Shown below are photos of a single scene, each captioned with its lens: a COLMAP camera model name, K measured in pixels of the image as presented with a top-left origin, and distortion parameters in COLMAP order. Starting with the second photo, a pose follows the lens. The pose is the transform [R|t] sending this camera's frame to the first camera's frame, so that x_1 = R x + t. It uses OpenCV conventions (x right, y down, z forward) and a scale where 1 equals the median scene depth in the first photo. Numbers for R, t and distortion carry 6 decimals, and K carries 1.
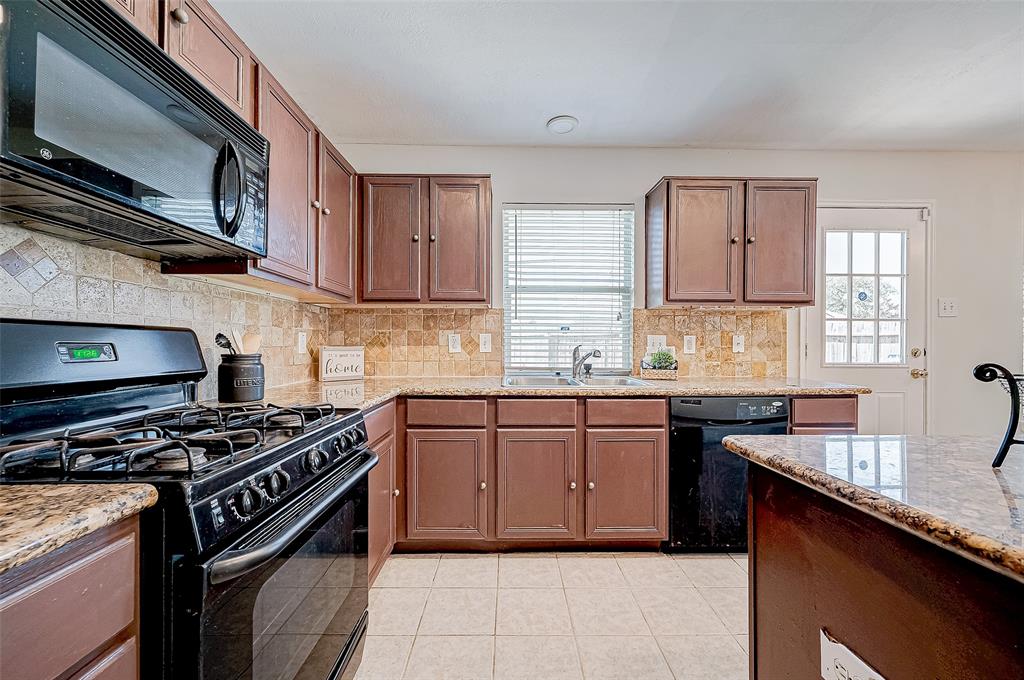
lens RADIAL K [[410.1, 0, 504.8], [0, 410.1, 346.0], [0, 0, 1]] dist [-0.002229, 0.000873]
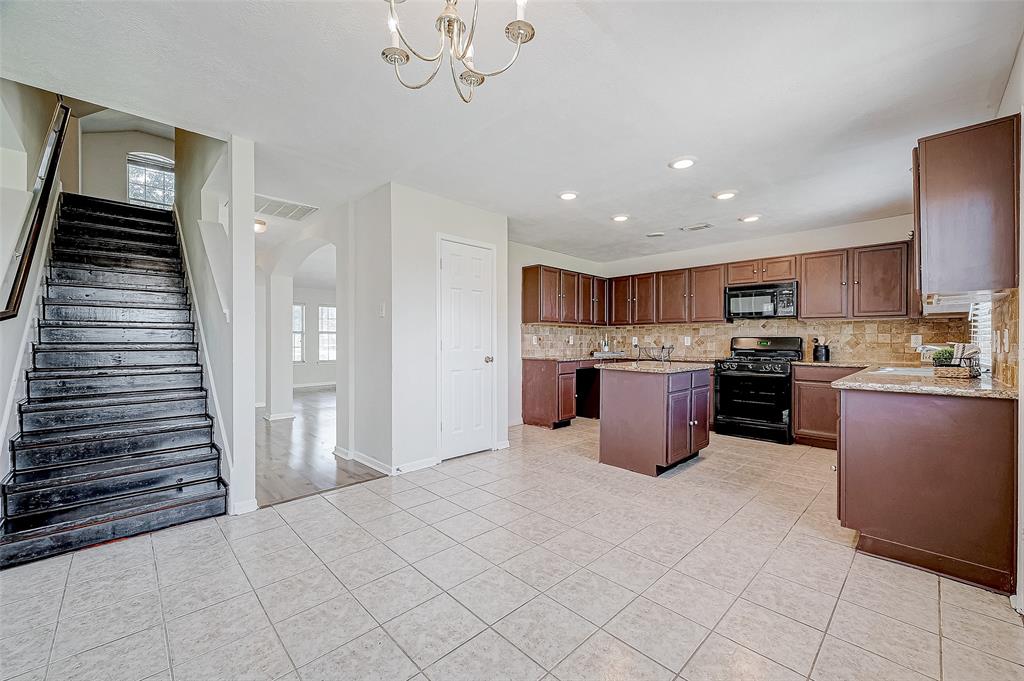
lens RADIAL K [[410.1, 0, 504.8], [0, 410.1, 342.8], [0, 0, 1]] dist [-0.002229, 0.000873]
pose [[-0.738648, -0.002966, -0.674085, 1.917950], [-0.007290, 0.999967, 0.003587, 0.006082], [0.674052, 0.007563, -0.738645, 1.055125]]
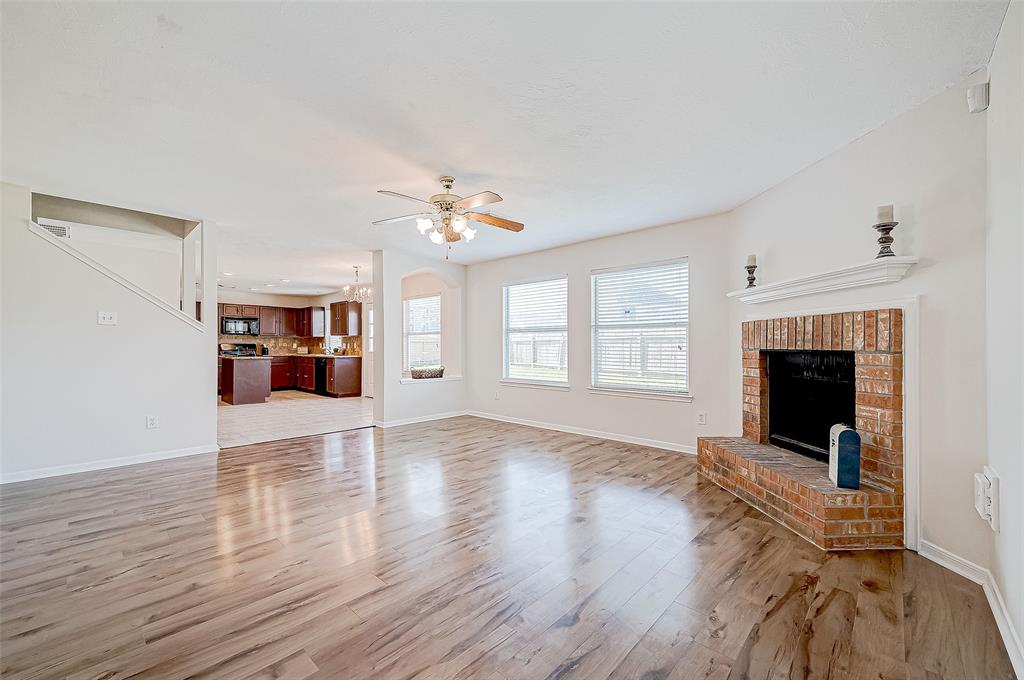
lens RADIAL K [[410.1, 0, 512.6], [0, 410.1, 344.3], [0, 0, 1]] dist [-0.002229, 0.000873]
pose [[0.720736, -0.005575, -0.693187, 4.383991], [-0.001621, 0.999951, -0.009728, 0.018181], [0.693207, 0.008135, 0.720692, -0.635731]]
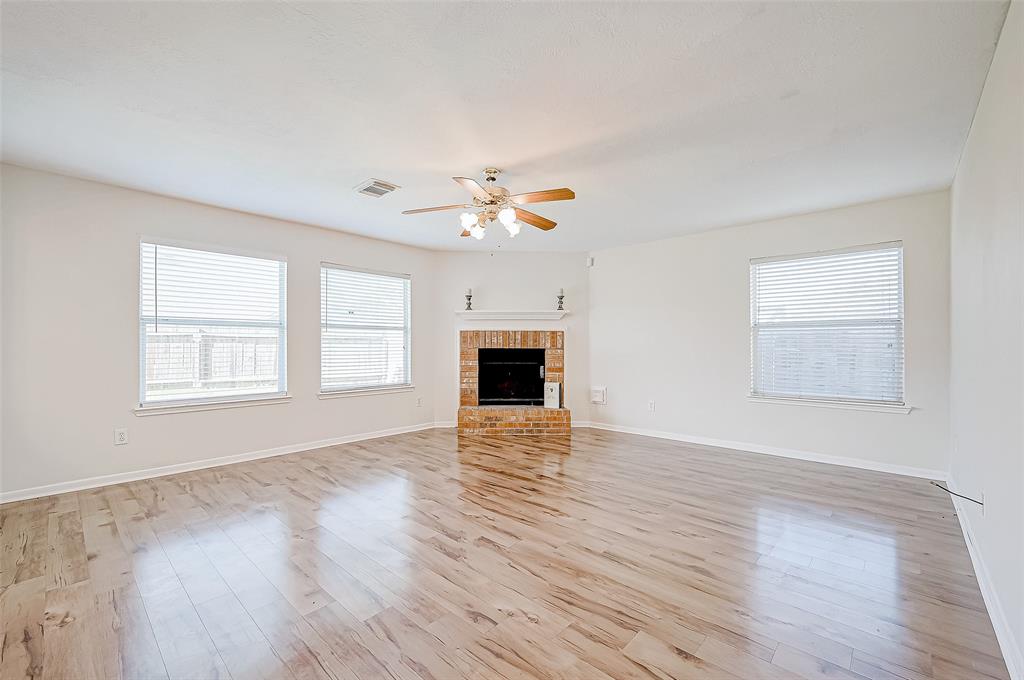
lens RADIAL K [[410.1, 0, 487.1], [0, 410.1, 345.6], [0, 0, 1]] dist [-0.002229, 0.000873]
pose [[0.715703, -0.002125, 0.698401, 2.423235], [0.006985, 0.999967, -0.004115, 0.014109], [-0.698369, 0.007823, 0.715695, -0.712917]]
